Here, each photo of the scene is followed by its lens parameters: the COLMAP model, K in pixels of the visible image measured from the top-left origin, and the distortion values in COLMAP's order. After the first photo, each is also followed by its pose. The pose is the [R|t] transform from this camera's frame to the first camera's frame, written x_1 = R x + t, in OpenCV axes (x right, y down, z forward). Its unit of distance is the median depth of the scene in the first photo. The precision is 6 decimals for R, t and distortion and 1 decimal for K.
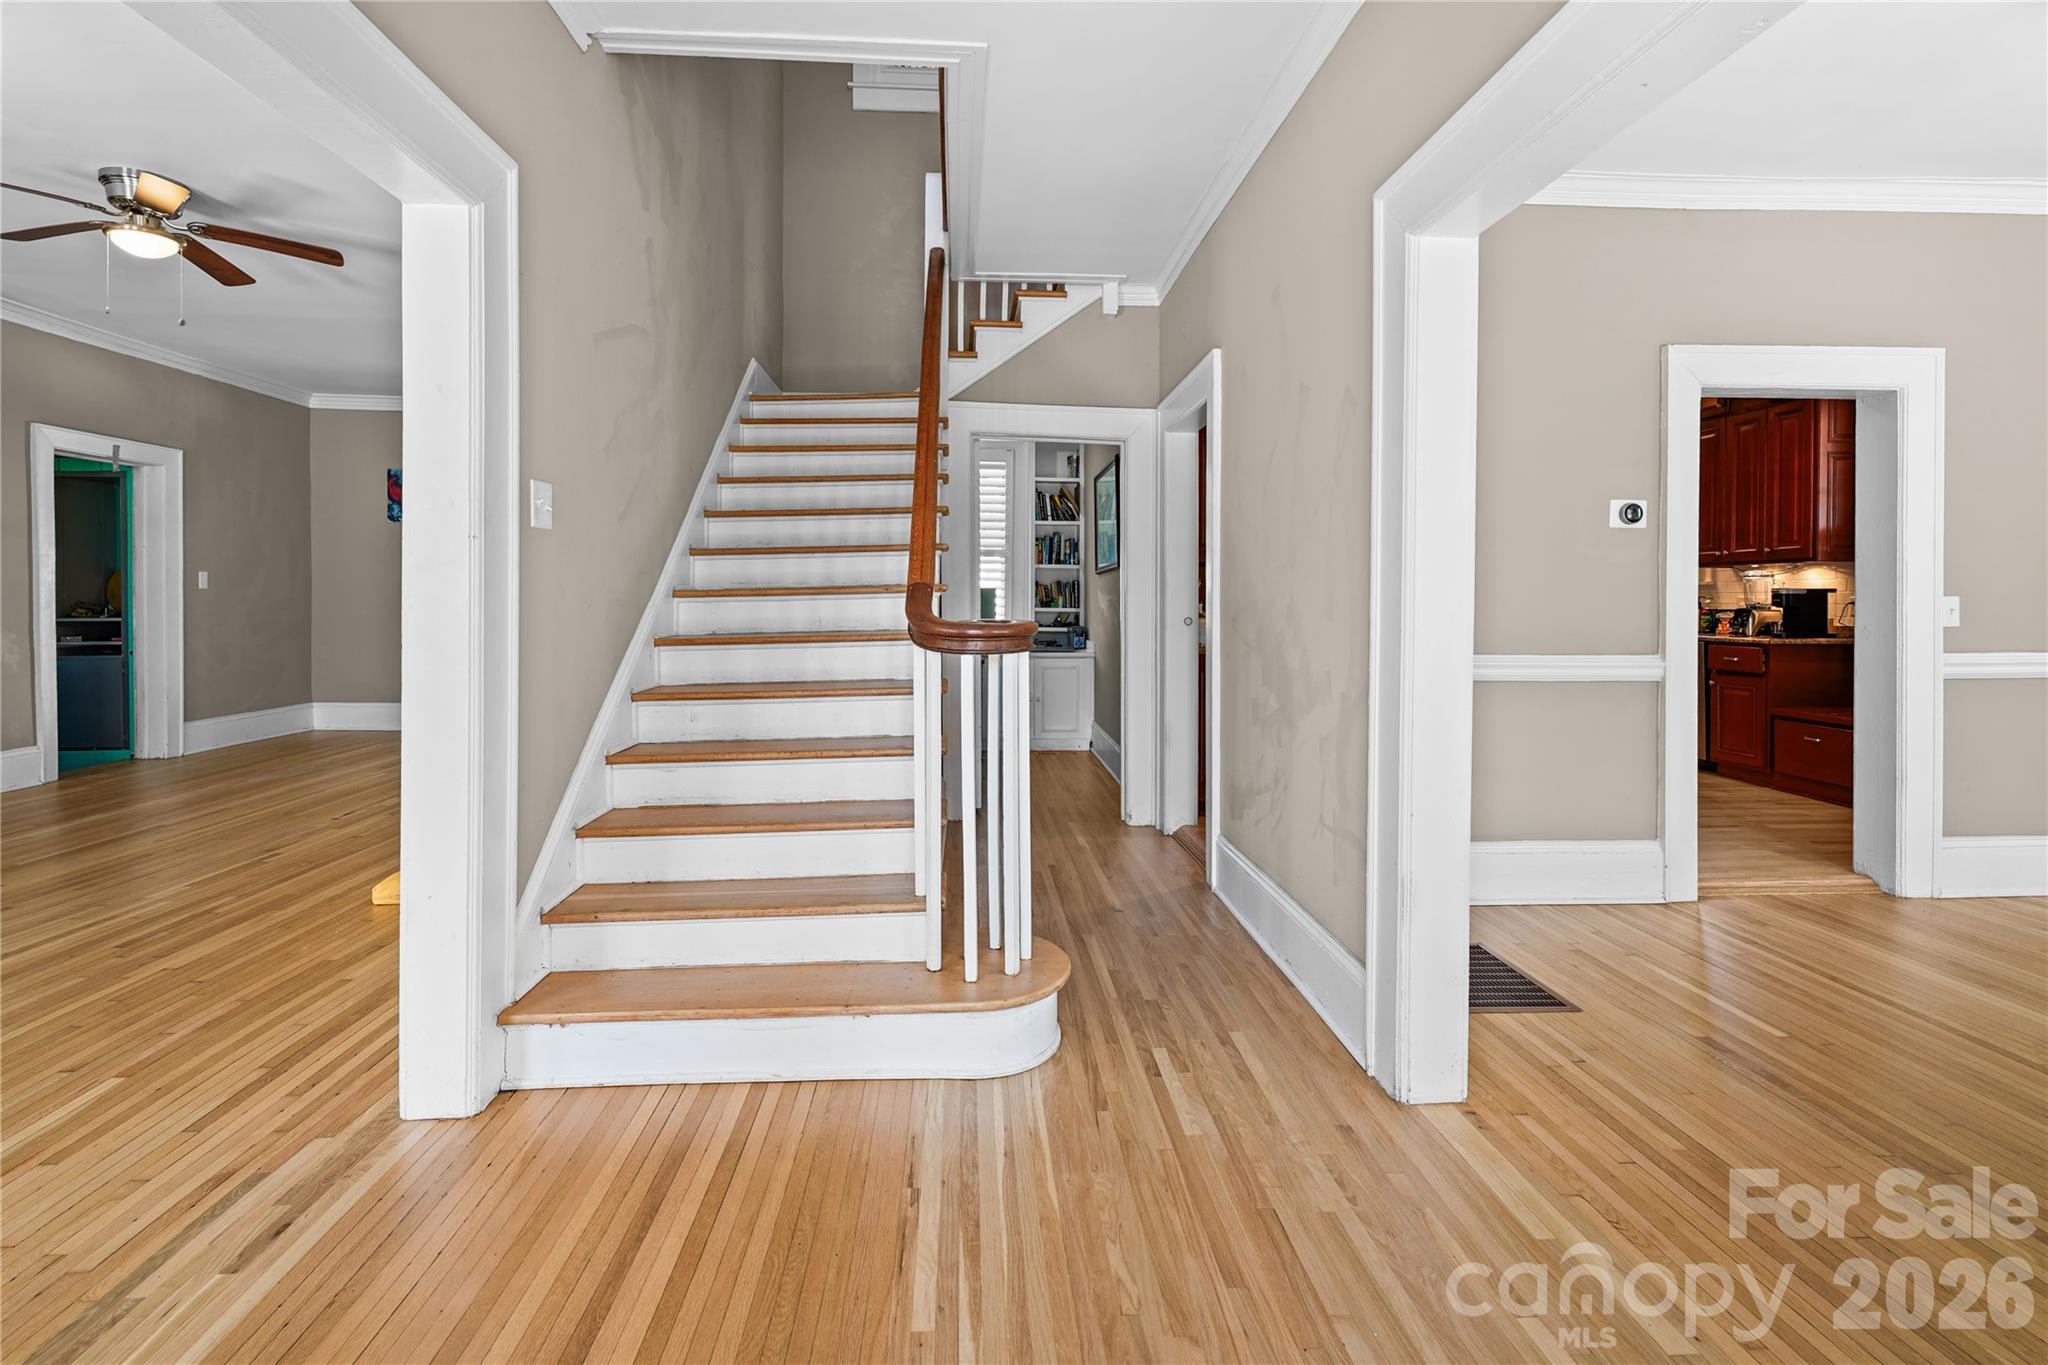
lens RADIAL K [[974.0, 0, 1022.8], [0, 974.0, 615.2], [0, 0, 1]] dist [0.001057, -0.000094]
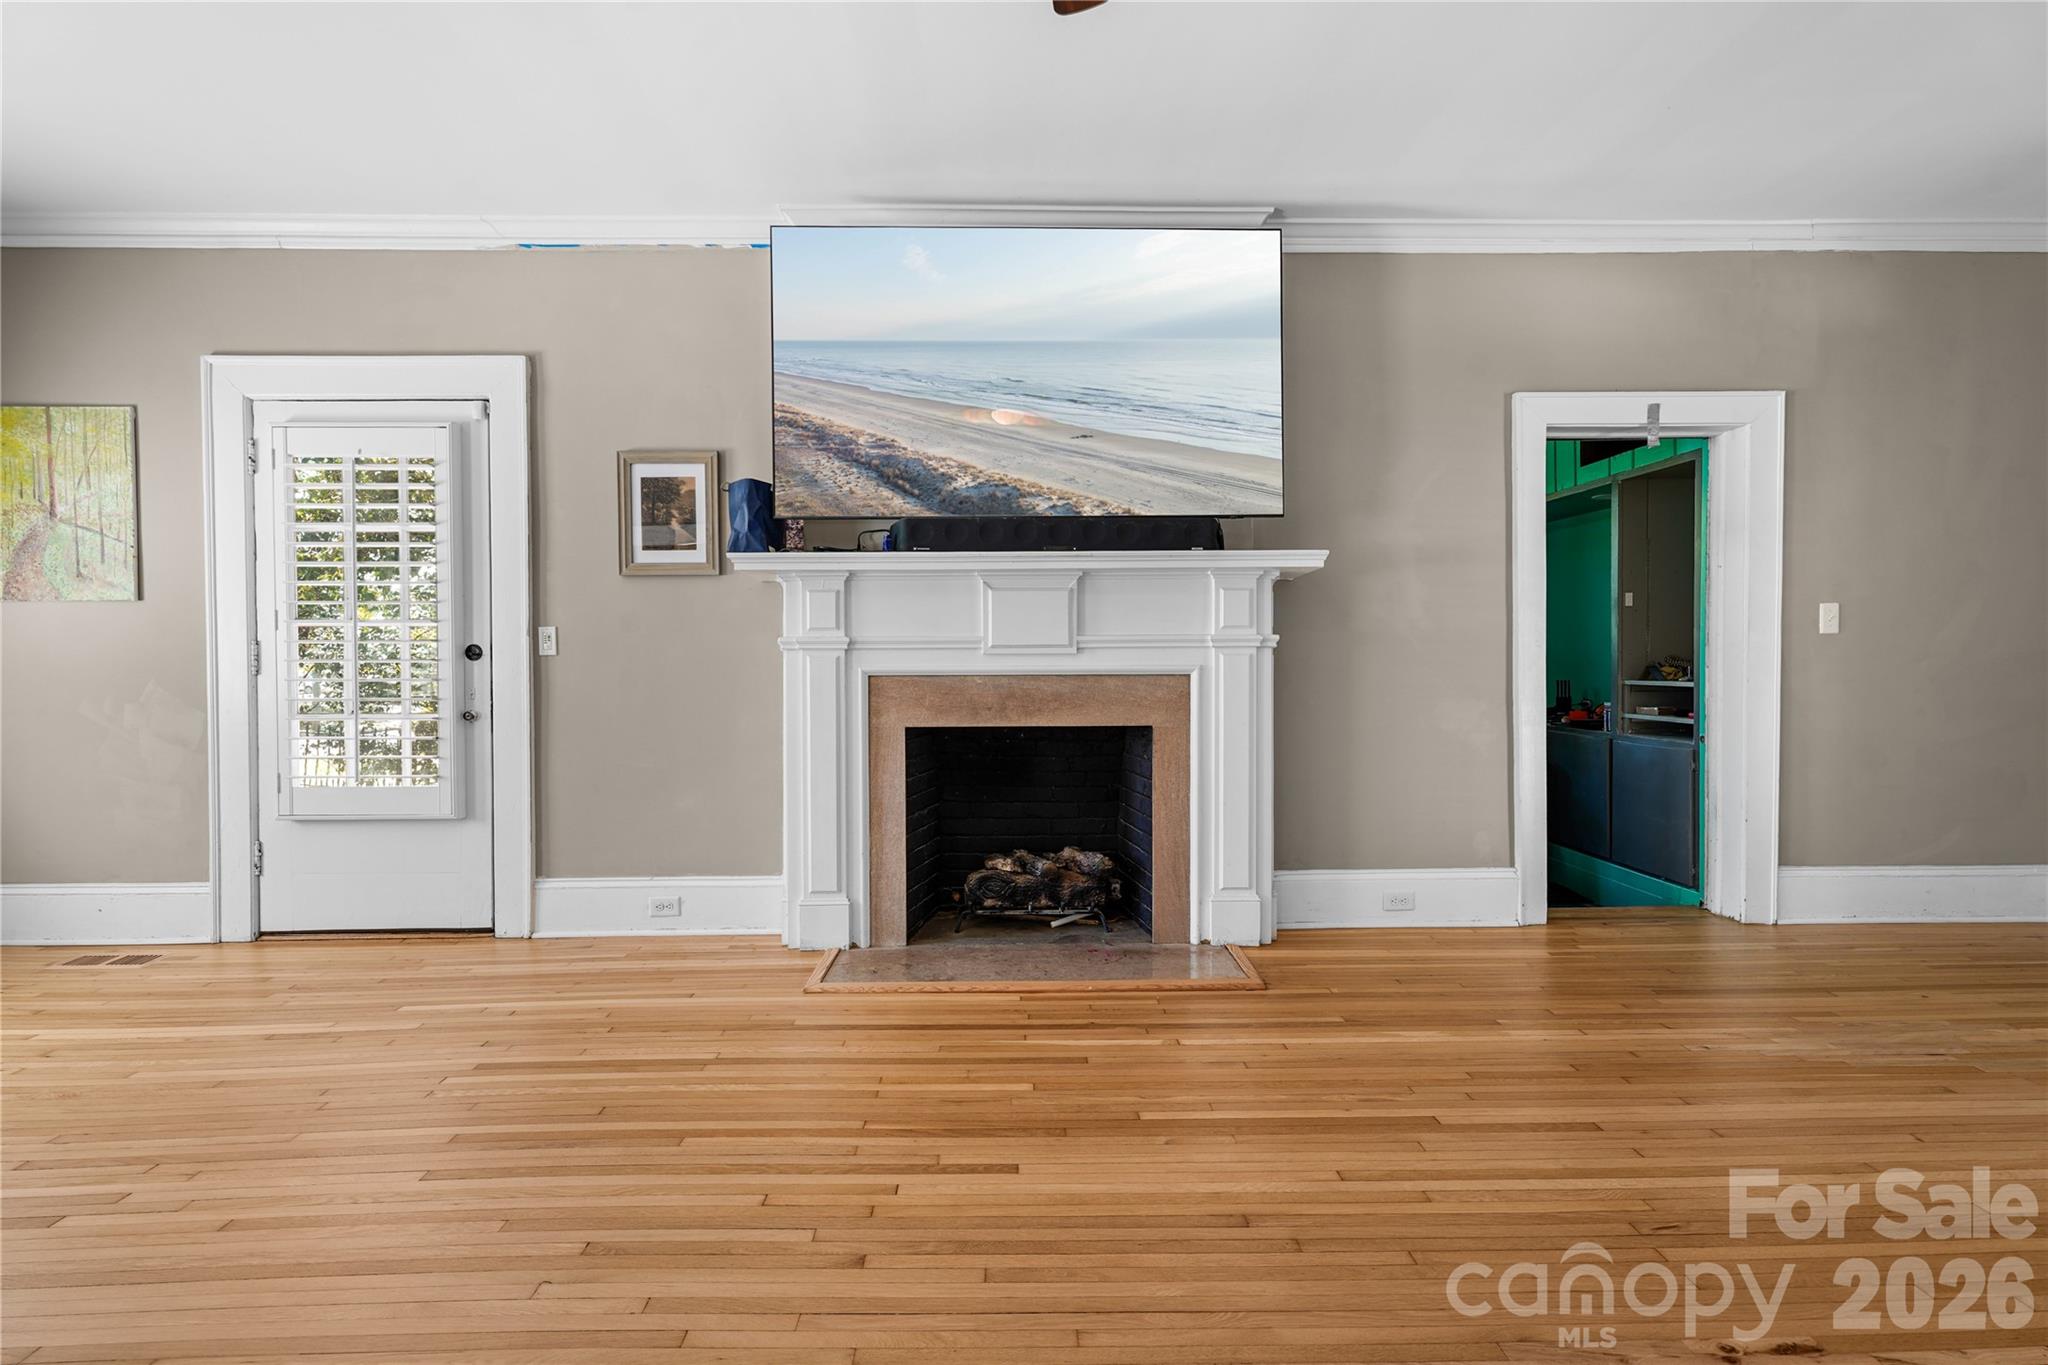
lens RADIAL K [[934.9, 0, 1018.4], [0, 934.9, 670.4], [0, 0, 1]] dist [0.004327, -0.000021]
pose [[-0.039348, 0.016497, -0.999089, -0.295329], [-0.013519, 0.999763, 0.017041, -0.009334], [0.999134, 0.014177, -0.039115, 0.579755]]
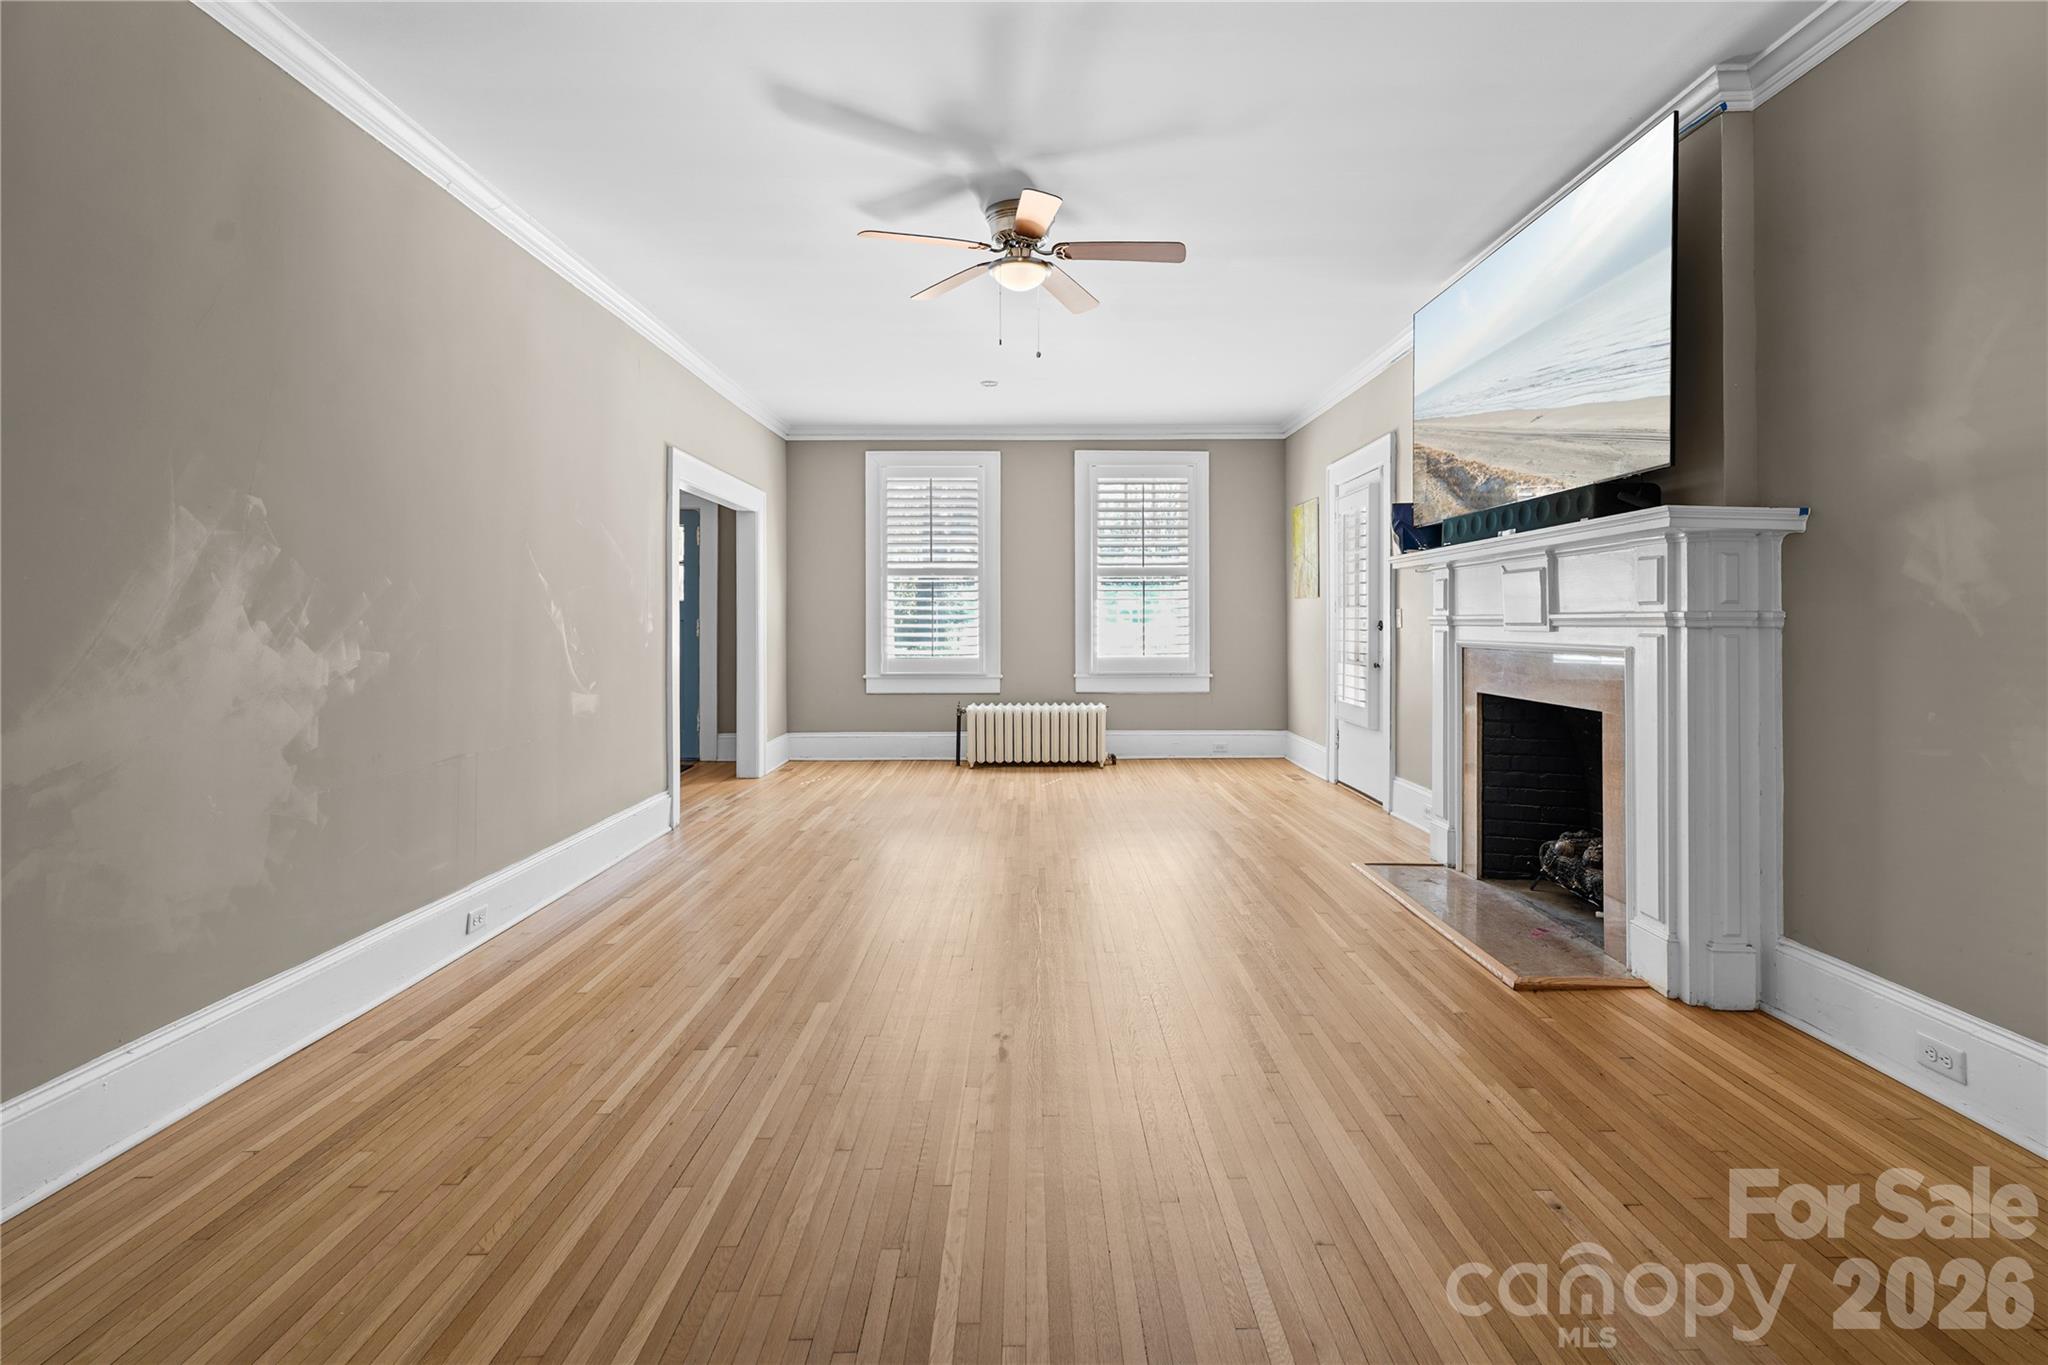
lens RADIAL K [[974.0, 0, 1022.8], [0, 974.0, 615.2], [0, 0, 1]] dist [0.001057, -0.000094]
pose [[-0.997886, 0.001923, 0.064957, -0.558800], [0.002709, 0.999924, 0.012006, -0.026836], [-0.064929, 0.012157, -0.997816, 1.150821]]
